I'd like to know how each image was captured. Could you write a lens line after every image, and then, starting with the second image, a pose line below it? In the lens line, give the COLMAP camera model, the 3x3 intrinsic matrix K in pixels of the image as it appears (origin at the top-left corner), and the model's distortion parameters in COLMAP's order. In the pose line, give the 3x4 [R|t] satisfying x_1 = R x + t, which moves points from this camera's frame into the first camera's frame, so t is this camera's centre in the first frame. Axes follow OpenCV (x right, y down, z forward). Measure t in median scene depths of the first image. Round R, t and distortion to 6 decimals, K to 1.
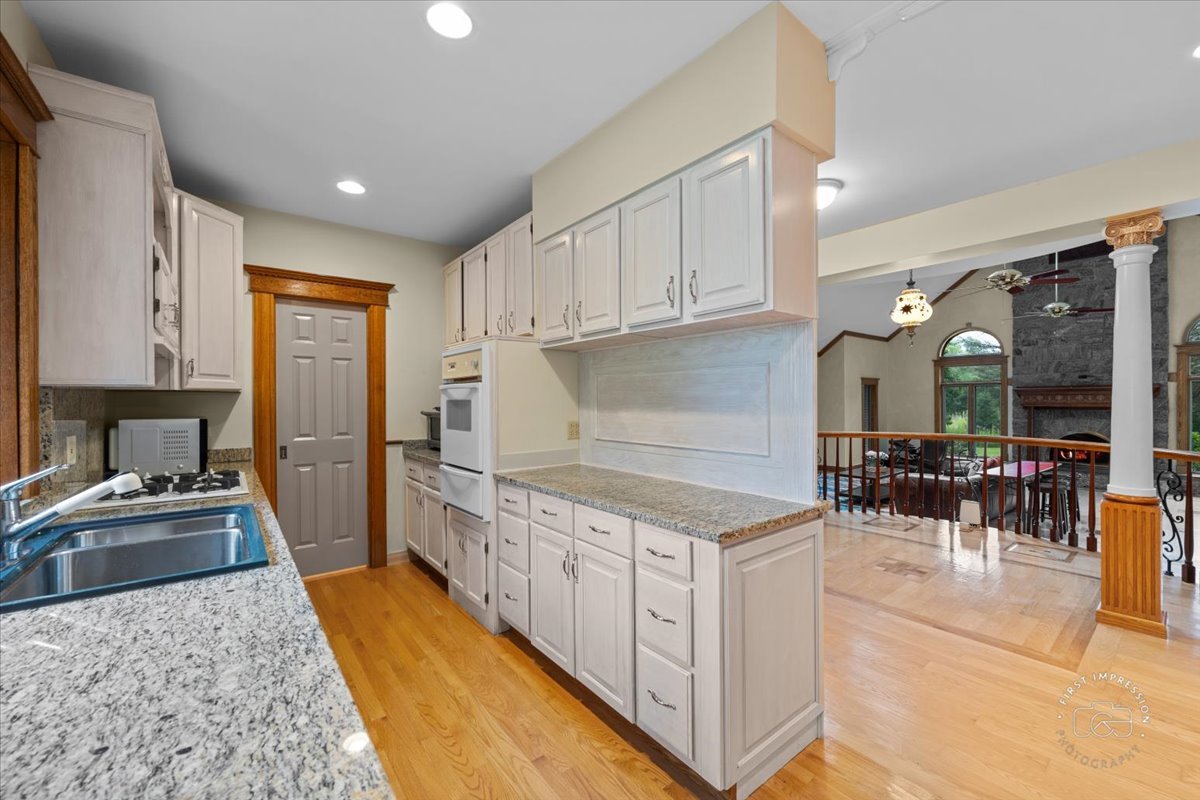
lens RADIAL K [[484.0, 0, 601.8], [0, 484.0, 402.1], [0, 0, 1]] dist [0.000742, 0.000155]
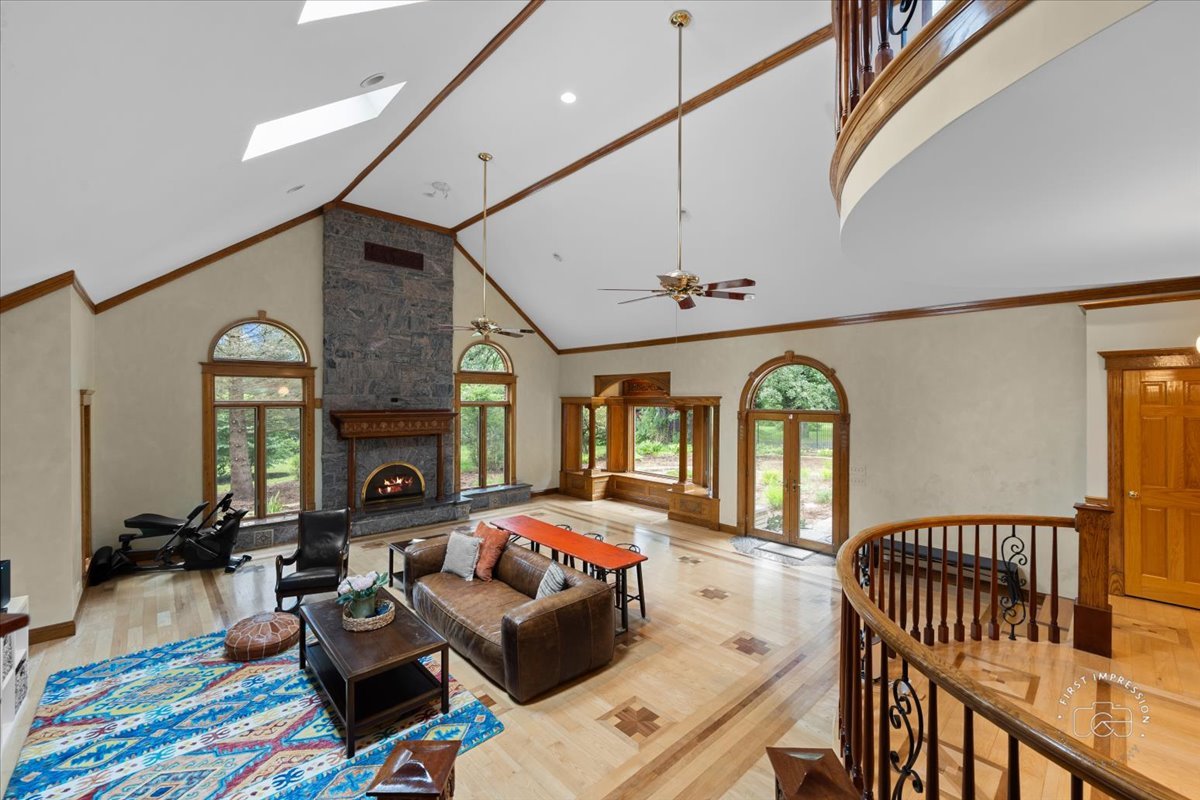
lens RADIAL K [[484.0, 0, 601.8], [0, 484.0, 402.1], [0, 0, 1]] dist [0.000742, 0.000155]
pose [[-0.084671, 0.000557, 0.996409, 0.090941], [0.000325, 1.000000, -0.000531, -0.048392], [-0.996409, 0.000279, -0.084671, 0.708904]]
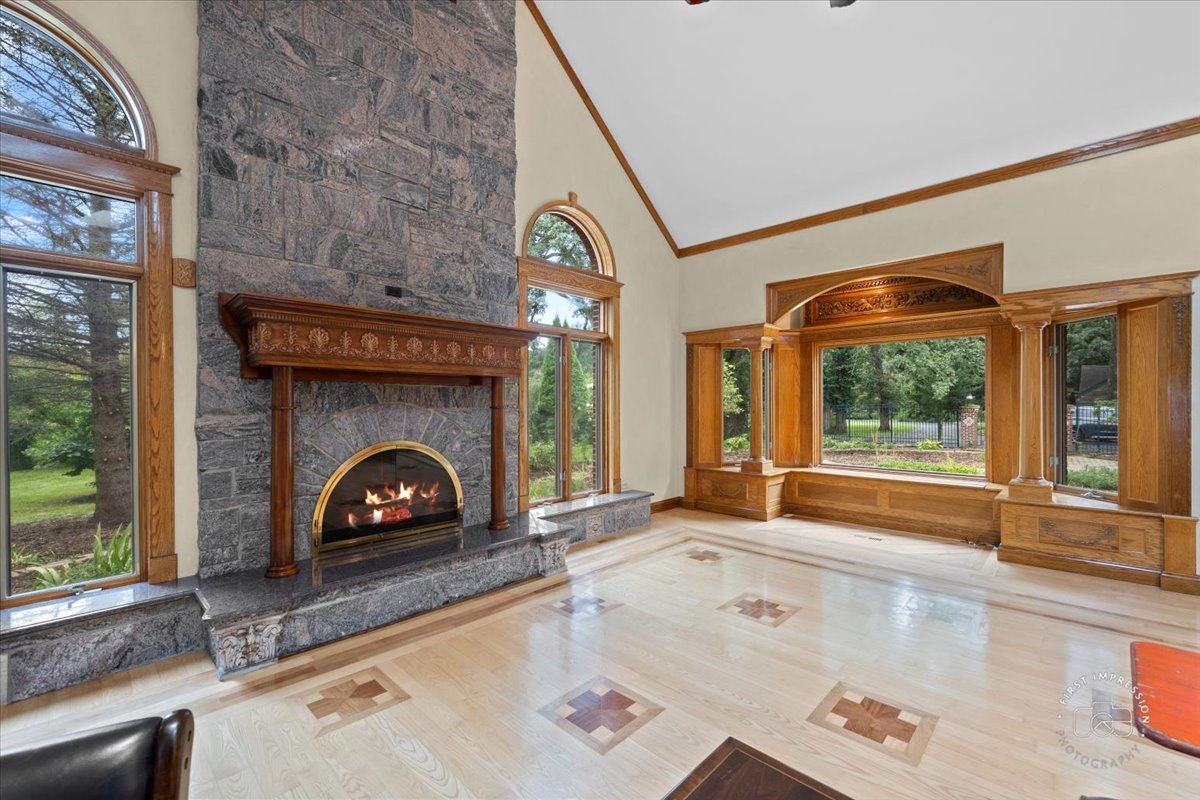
lens RADIAL K [[502.6, 0, 605.3], [0, 502.6, 405.6], [0, 0, 1]] dist [-0.002530, -0.000486]
pose [[-0.142120, 0.002894, 0.989845, 0.607941], [0.008843, 0.999960, -0.001654, 0.034844], [-0.989810, 0.008518, -0.142140, 0.908344]]
